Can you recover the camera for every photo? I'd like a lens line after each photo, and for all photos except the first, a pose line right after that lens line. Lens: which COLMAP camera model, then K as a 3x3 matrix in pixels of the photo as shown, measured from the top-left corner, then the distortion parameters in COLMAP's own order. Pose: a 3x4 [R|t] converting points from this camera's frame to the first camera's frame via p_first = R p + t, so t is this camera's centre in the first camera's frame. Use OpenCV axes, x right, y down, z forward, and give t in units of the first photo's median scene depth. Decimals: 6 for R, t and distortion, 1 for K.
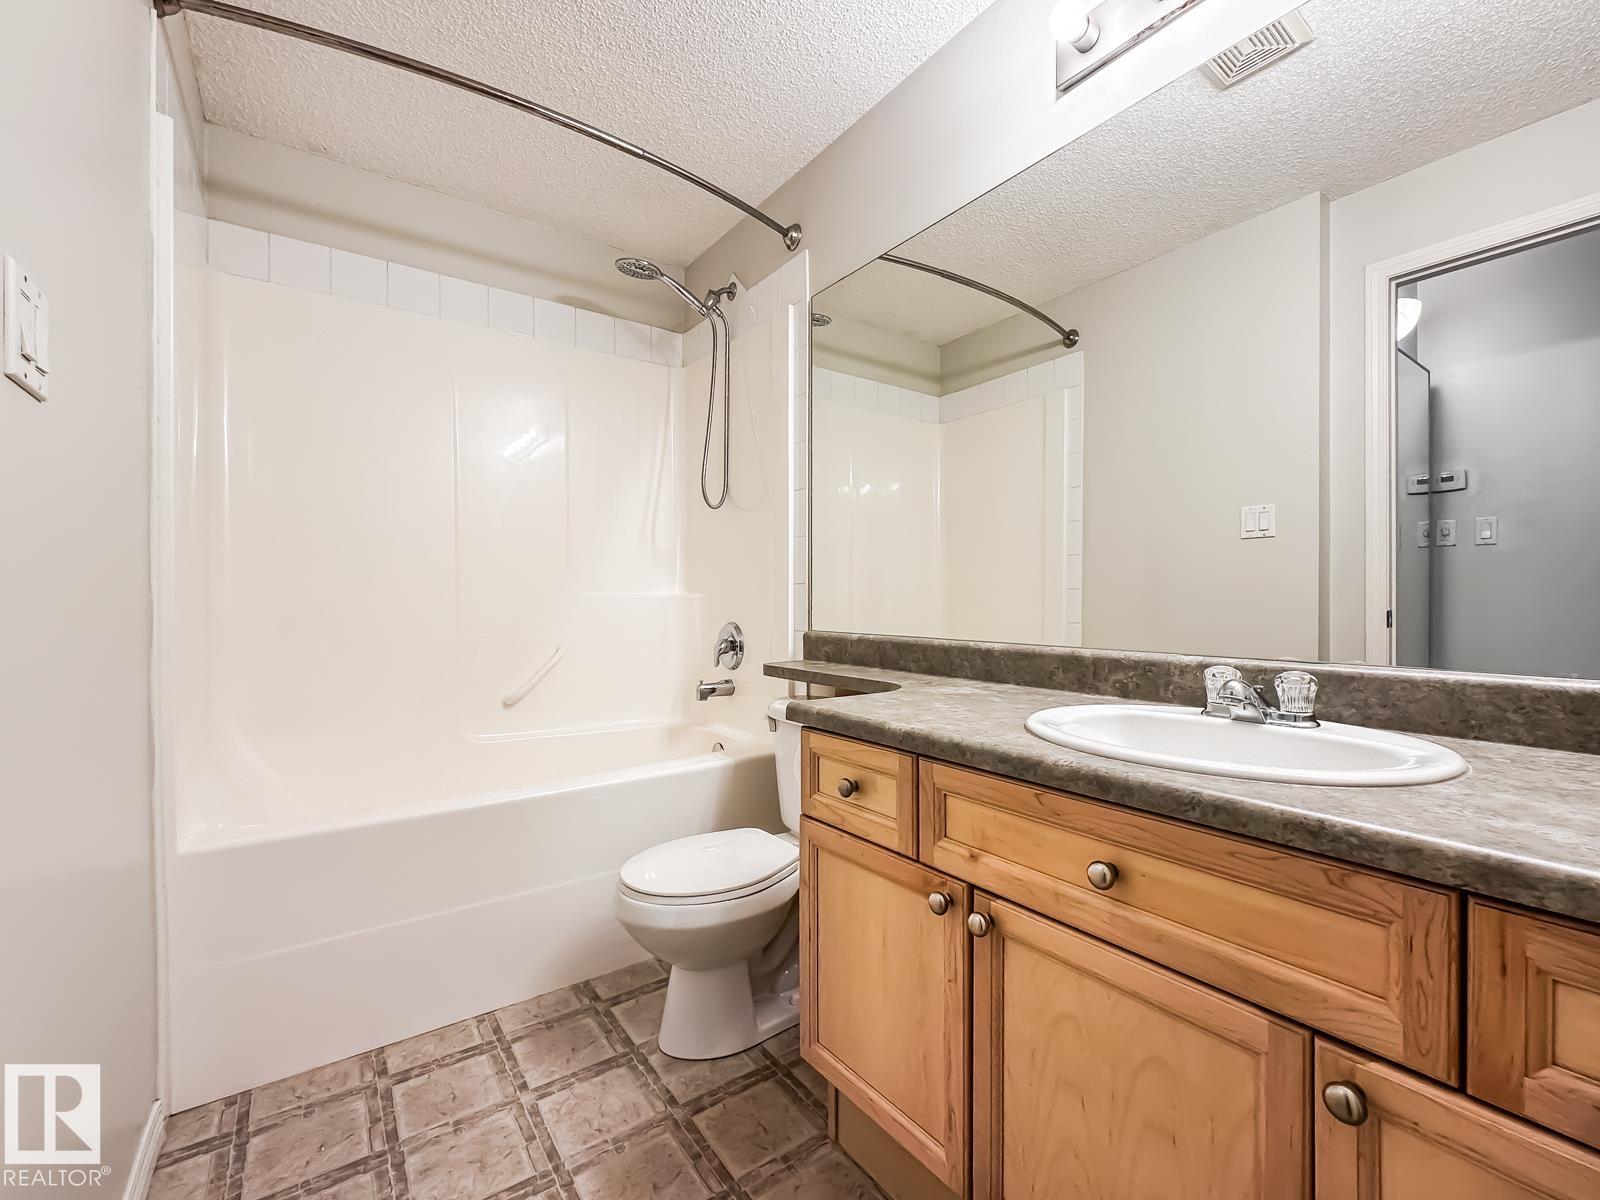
lens RADIAL K [[662.7, 0, 803.1], [0, 662.7, 565.2], [0, 0, 1]] dist [-0.000349, 0.000220]
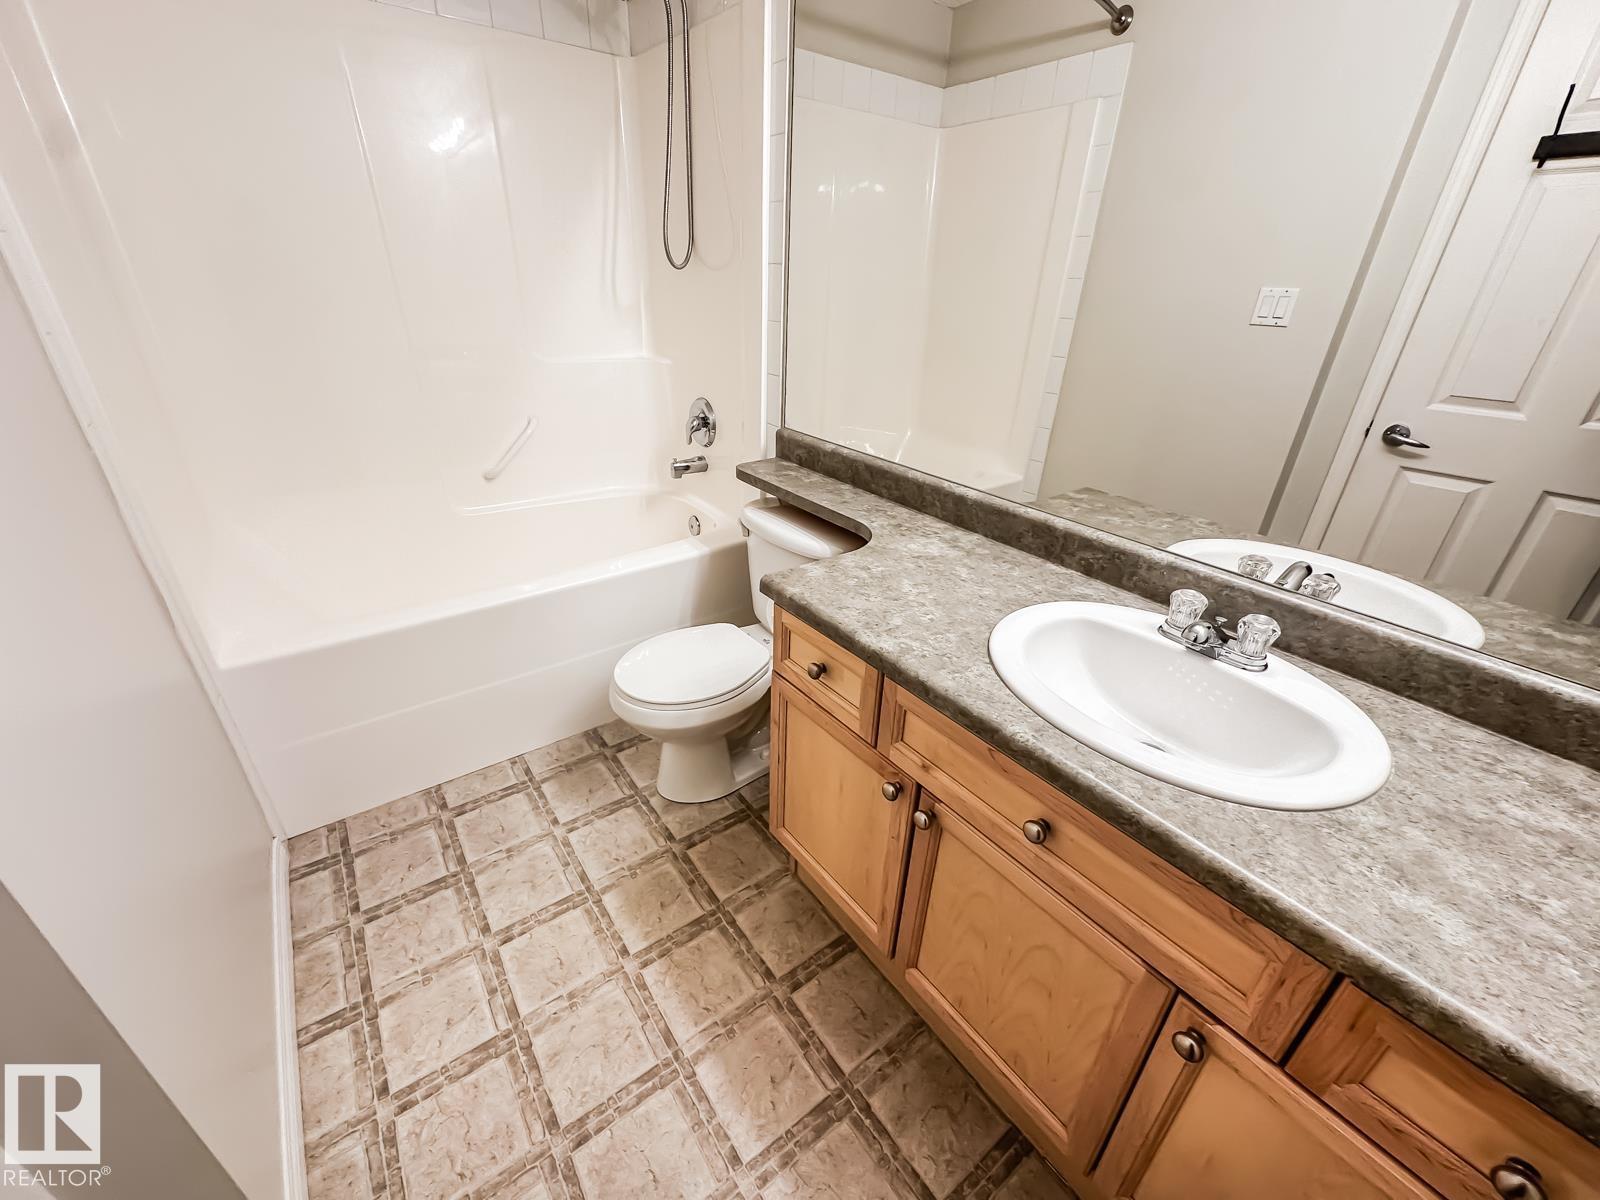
lens RADIAL K [[630.5, 0, 776.4], [0, 630.5, 562.8], [0, 0, 1]] dist [0.000239, -0.000068]
pose [[0.999826, 0.015943, 0.009728, -0.009235], [-0.018598, 0.897686, 0.440242, -0.223103], [-0.001714, -0.440346, 0.897826, 0.115760]]
